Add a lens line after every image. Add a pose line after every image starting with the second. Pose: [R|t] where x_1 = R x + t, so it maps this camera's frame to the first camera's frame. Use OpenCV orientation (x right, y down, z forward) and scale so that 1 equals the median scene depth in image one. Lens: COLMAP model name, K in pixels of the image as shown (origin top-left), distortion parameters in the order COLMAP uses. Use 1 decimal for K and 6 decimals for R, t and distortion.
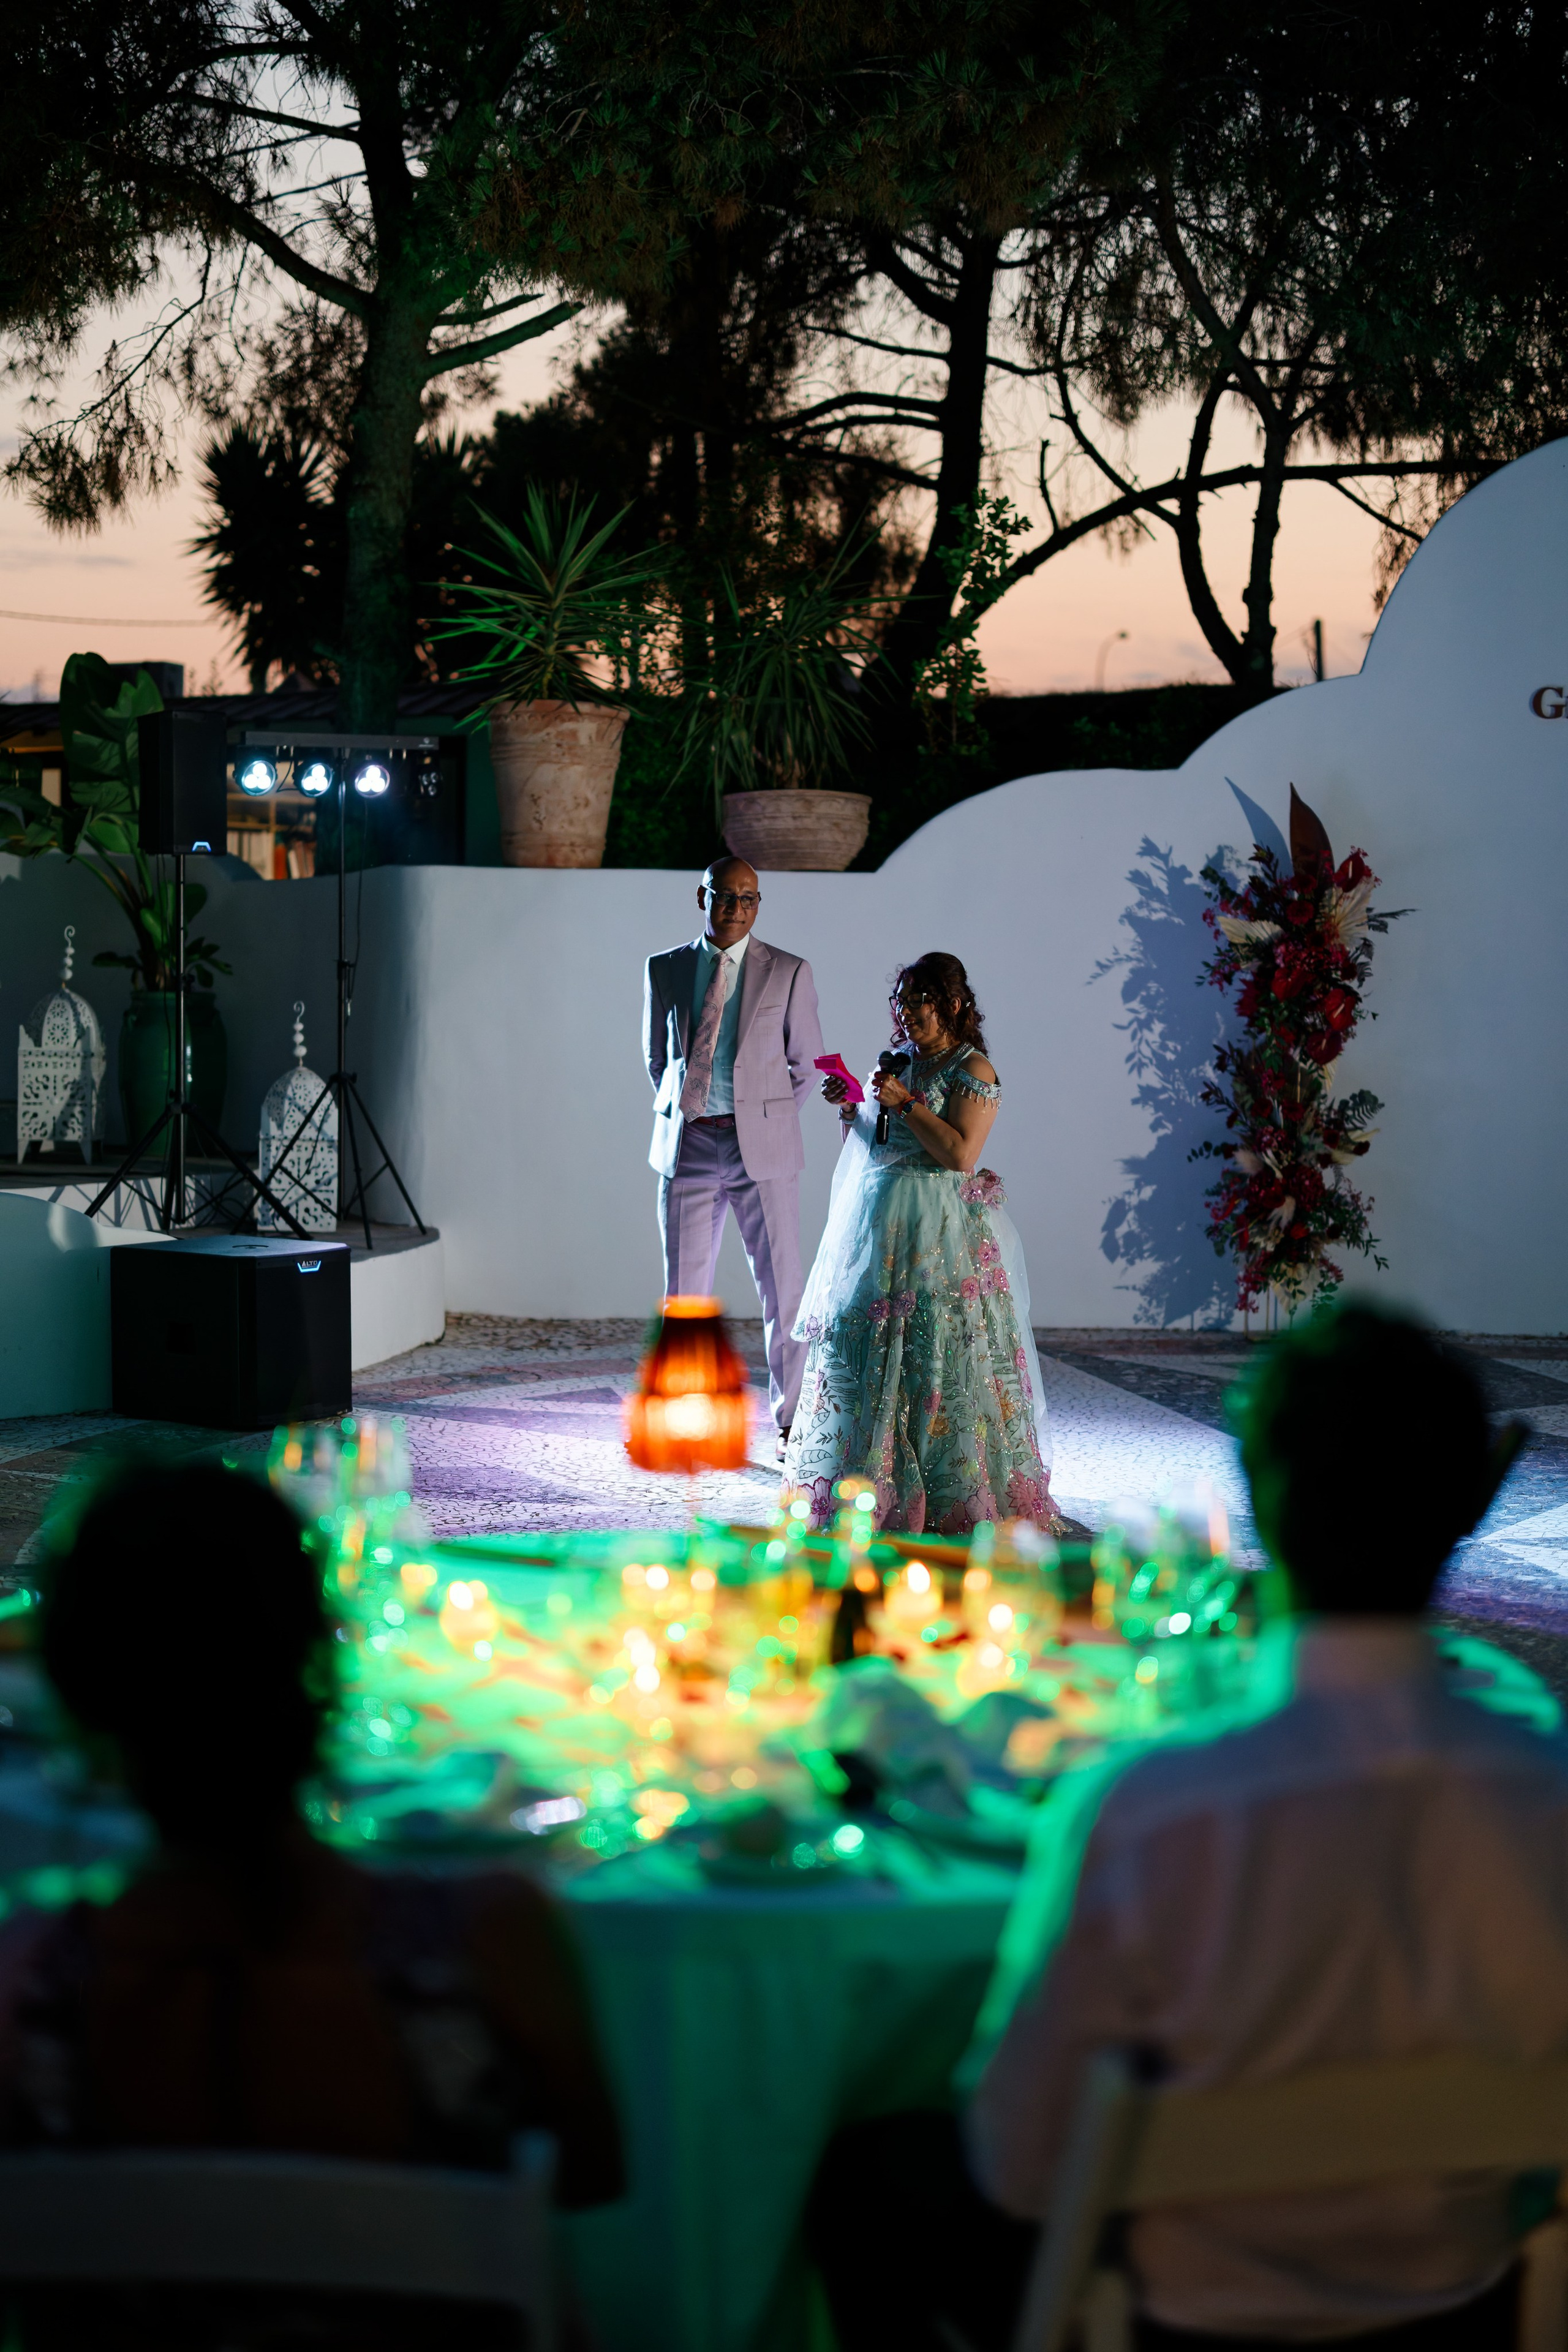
lens RADIAL K [[3425.5, 0, 726.9], [0, 3425.5, 1180.6], [0, 0, 1]] dist [0.025034, 0.000000]
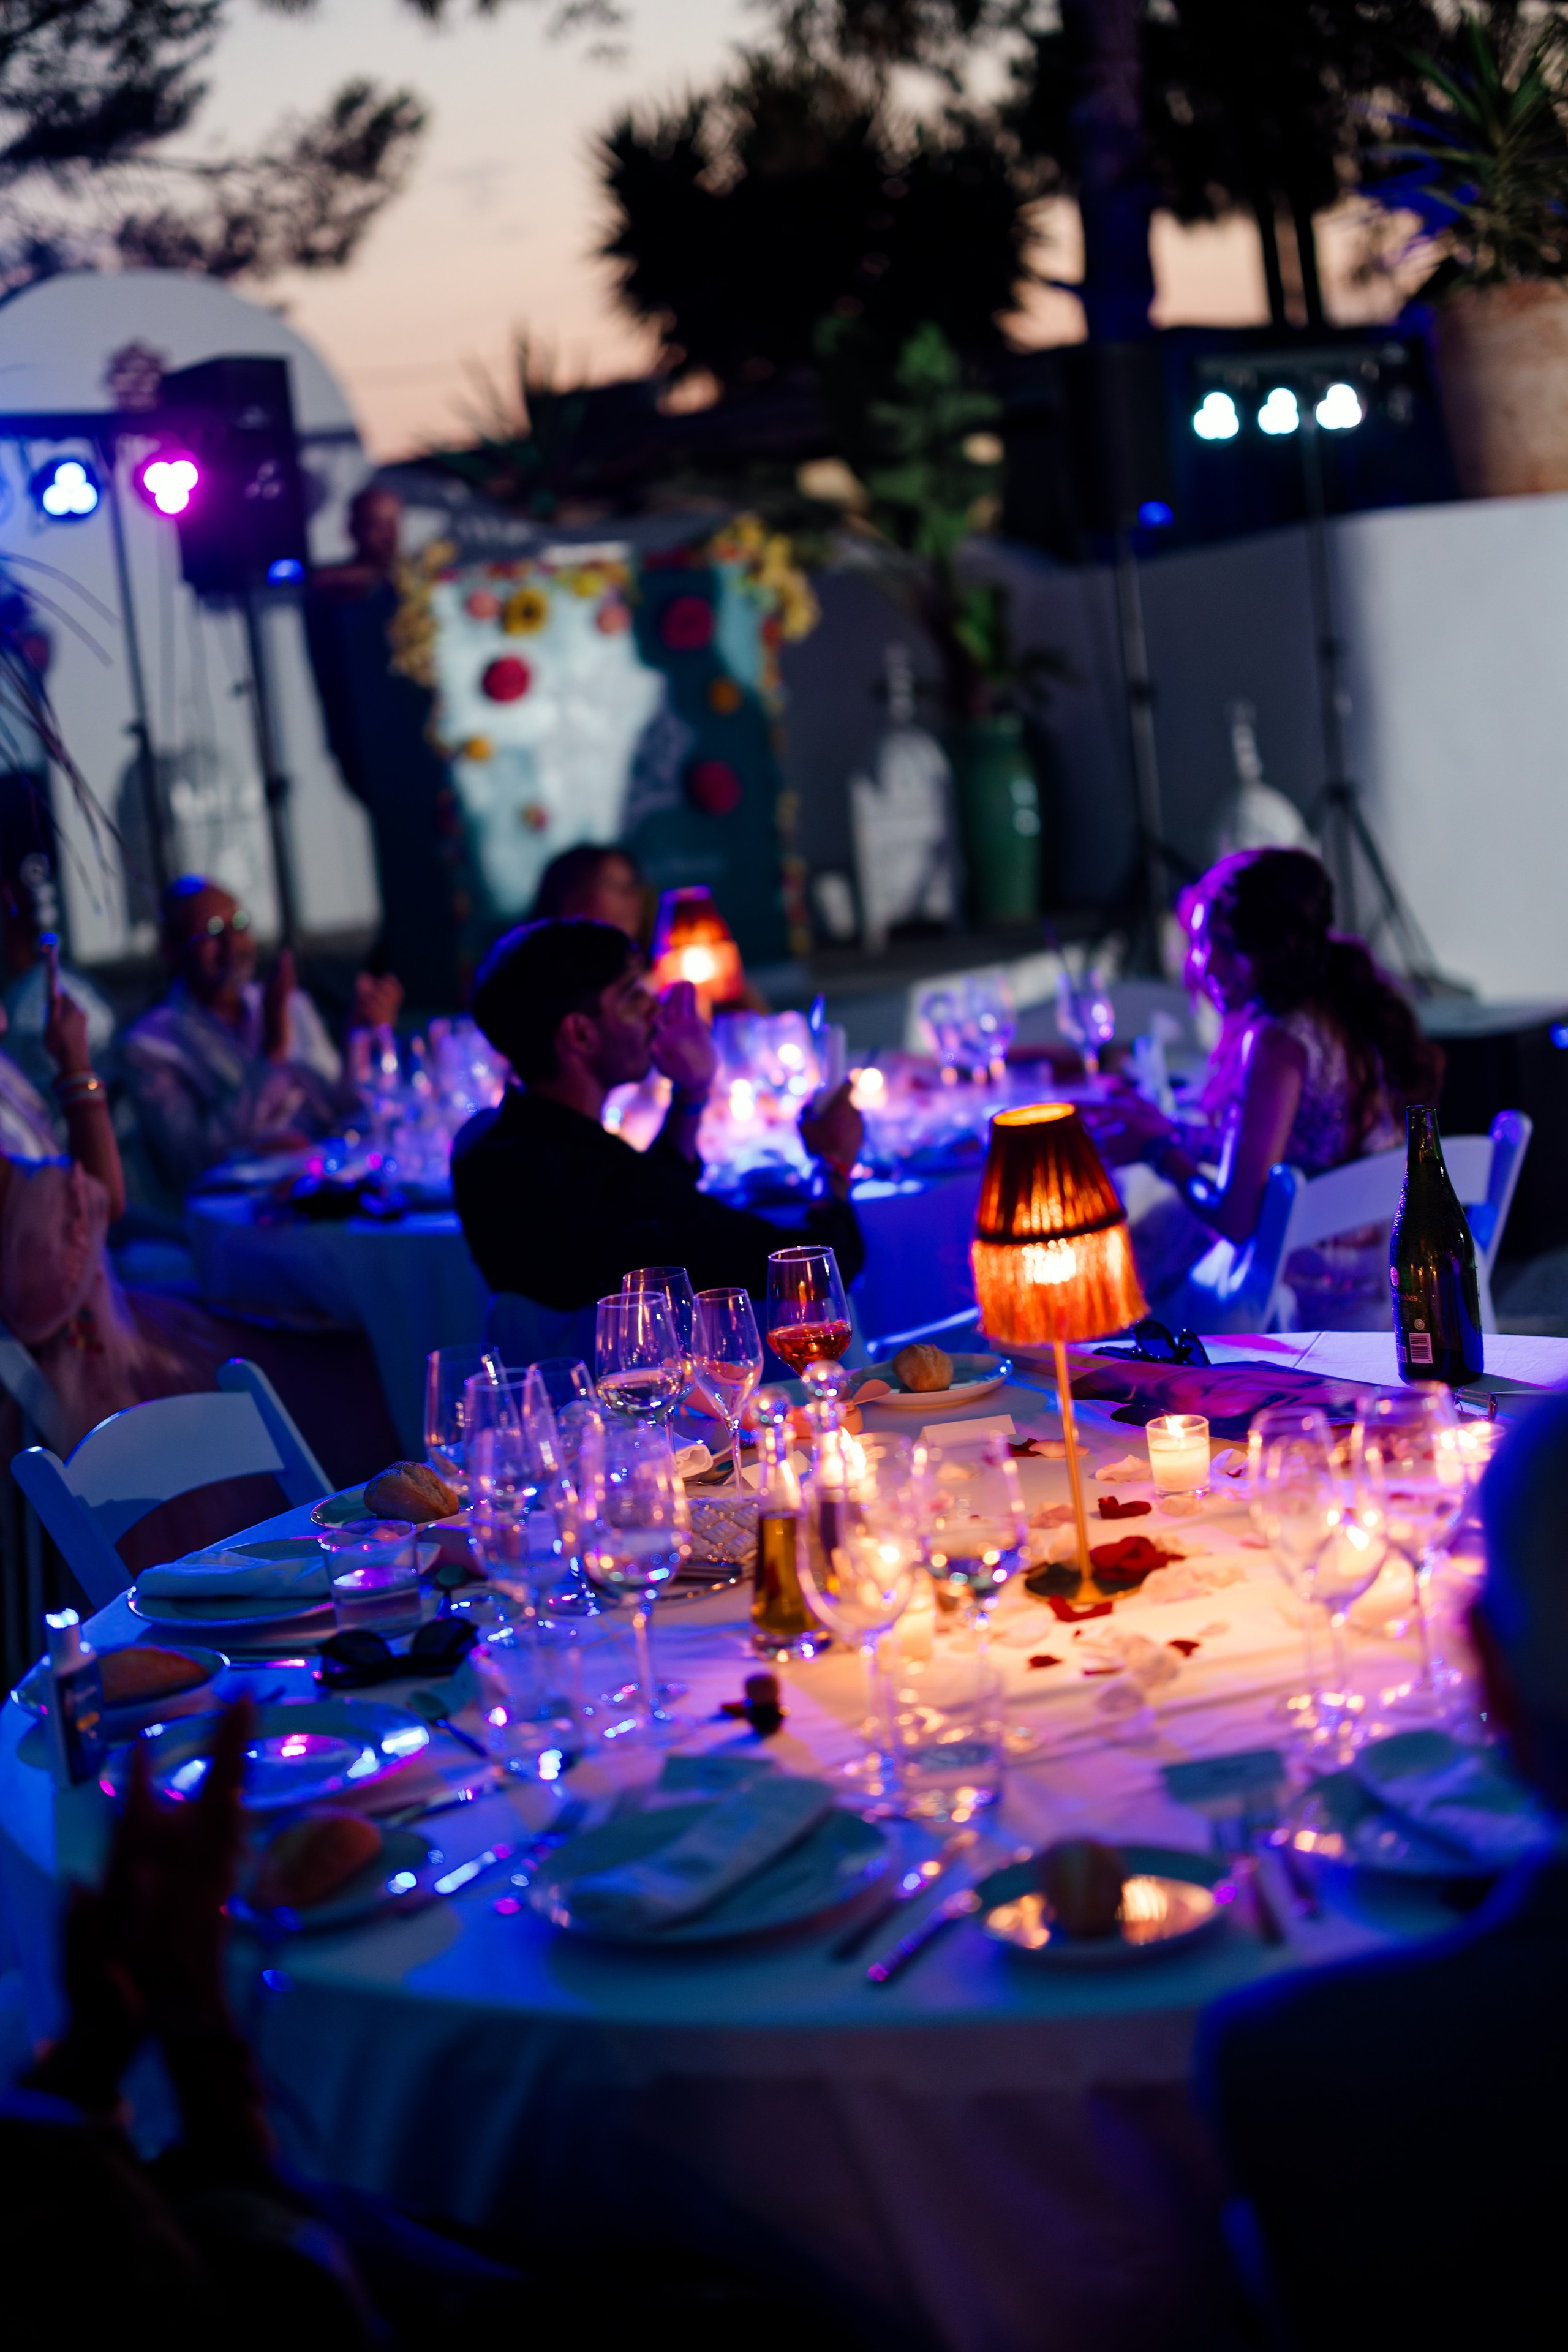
lens RADIAL K [[3425.5, 0, 782.6], [0, 3425.5, 1186.6], [0, 0, 1]] dist [0.025034, 0.000000]
pose [[0.992464, -0.112578, -0.048393, -0.181165], [0.116062, 0.990291, 0.076502, -0.013003], [0.039310, -0.081542, 0.995894, 0.171036]]
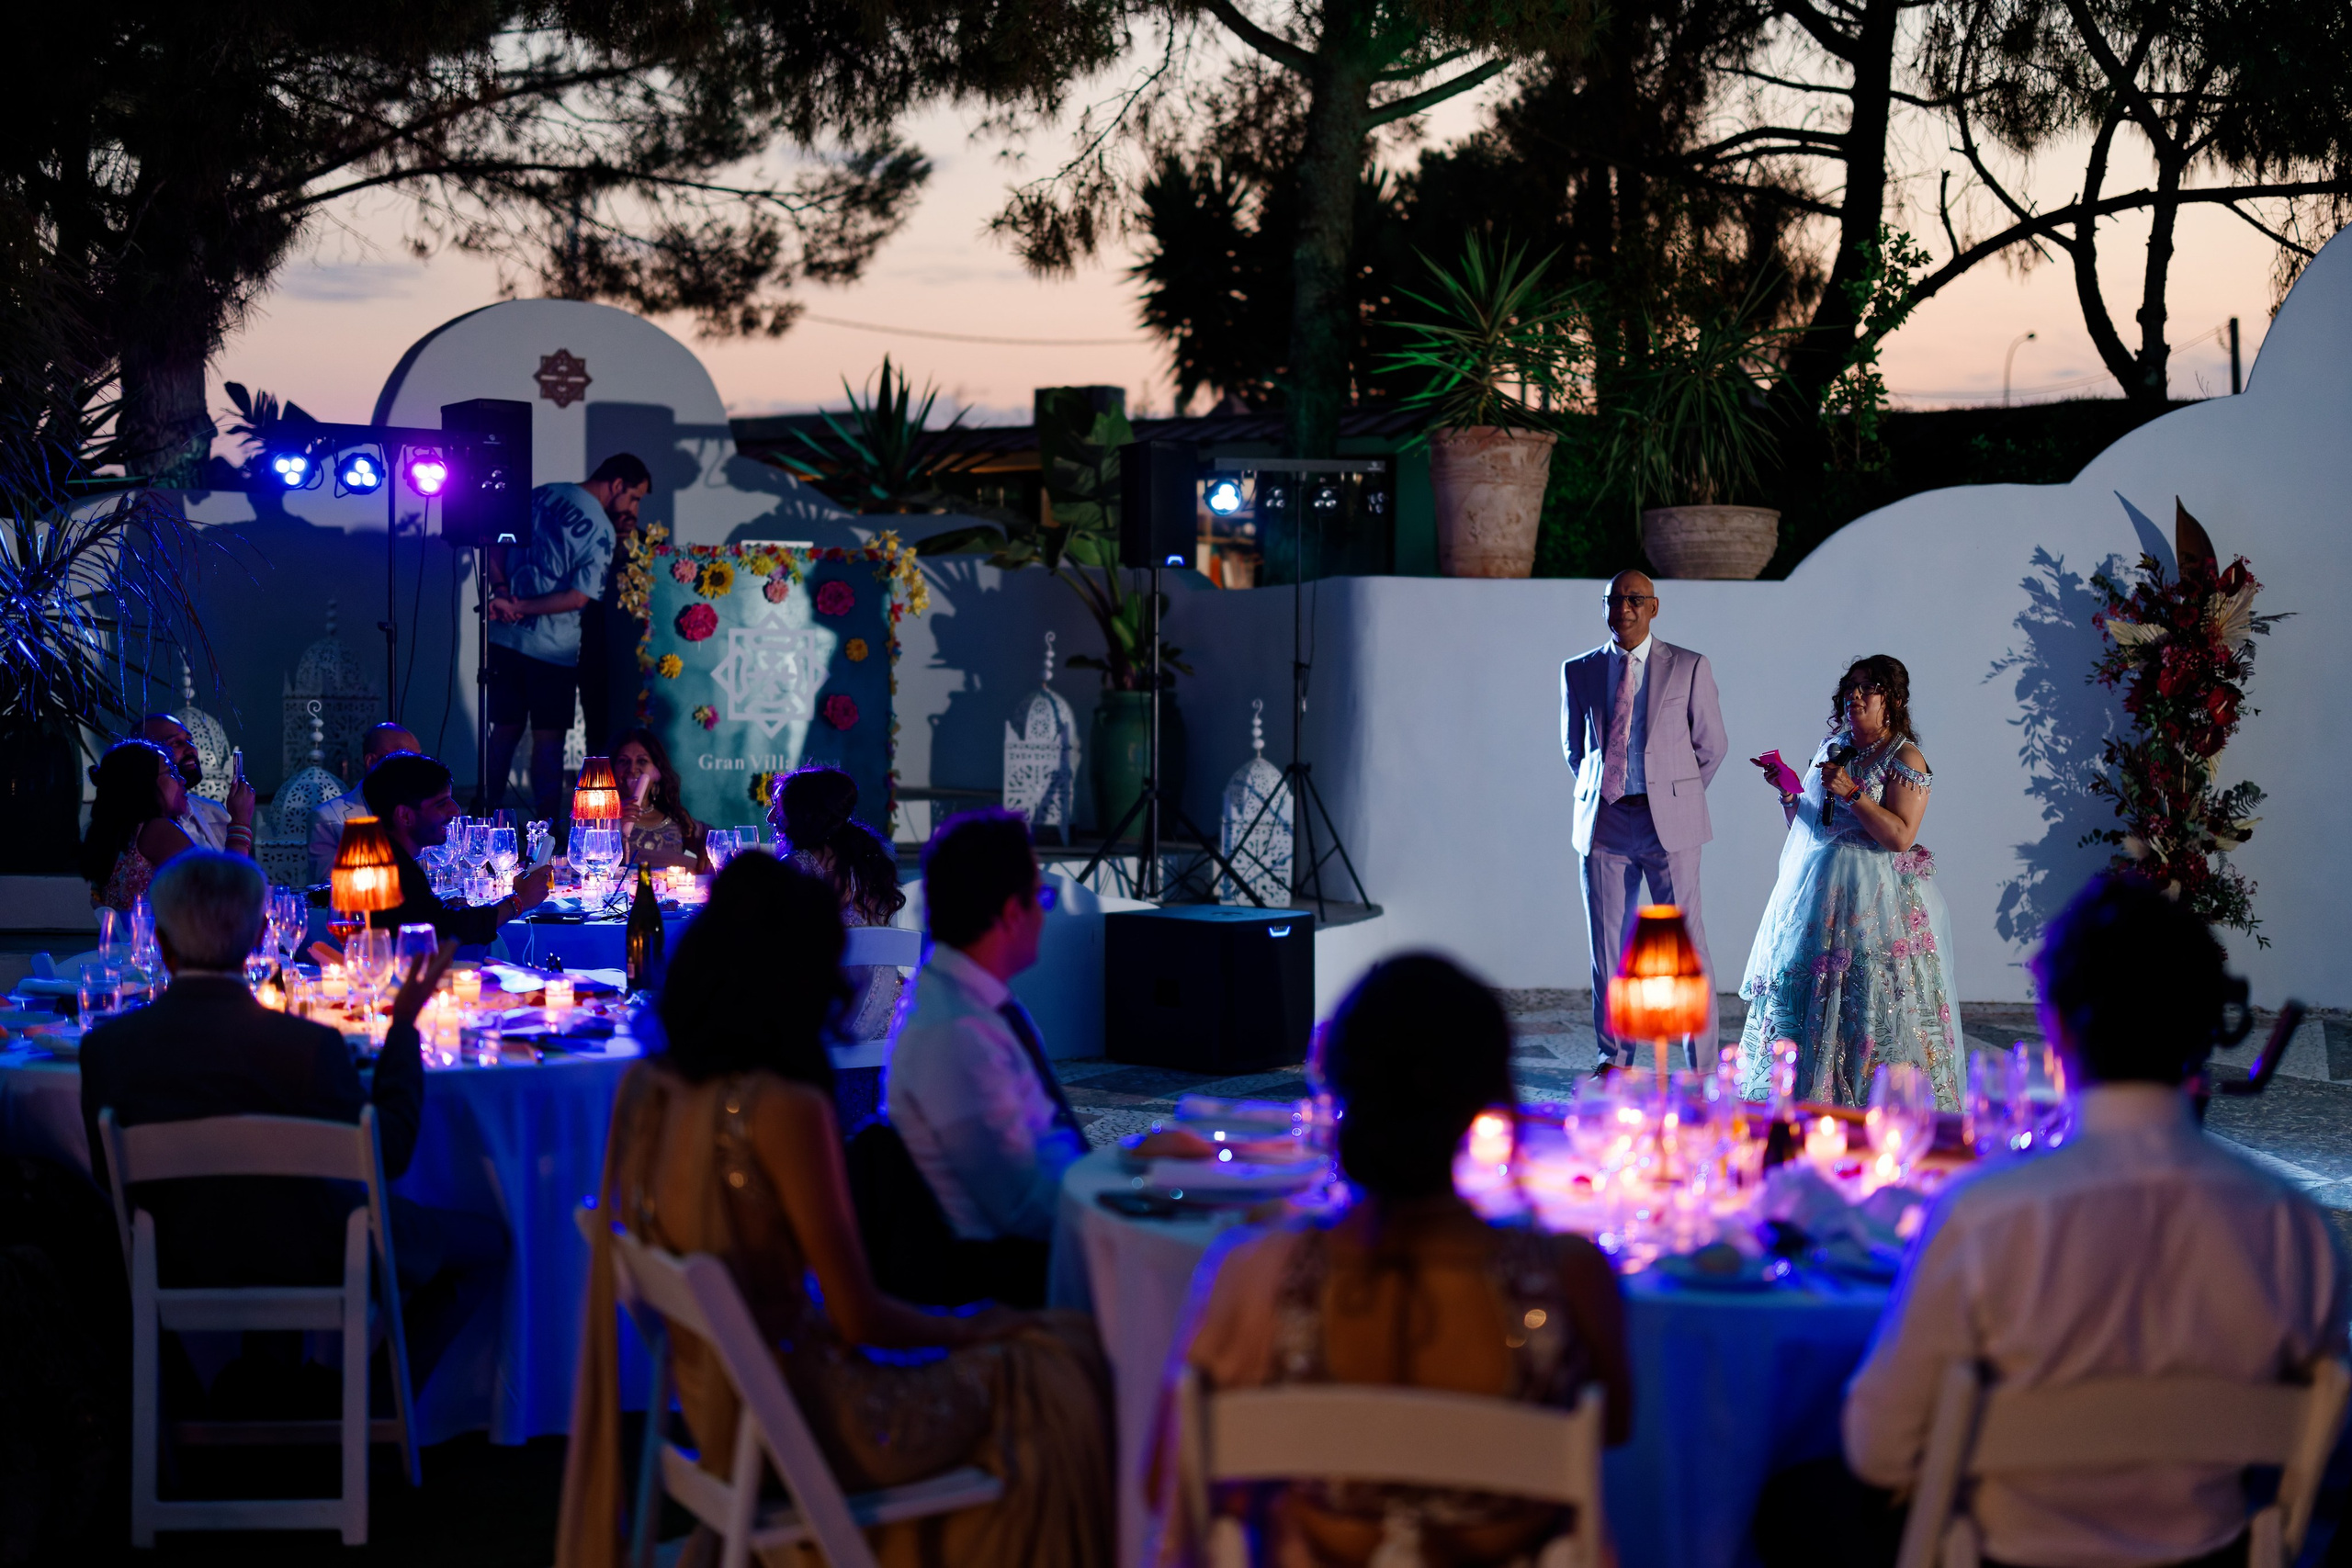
lens RADIAL K [[3425.1, 0, 1194.9], [0, 3425.1, 786.1], [0, 0, 1]] dist [0.025034, 0.000000]
pose [[0.992233, 0.002894, -0.124363, -0.006010], [-0.006492, 0.999572, -0.028537, 0.006802], [0.124227, 0.029123, 0.991826, -0.091203]]
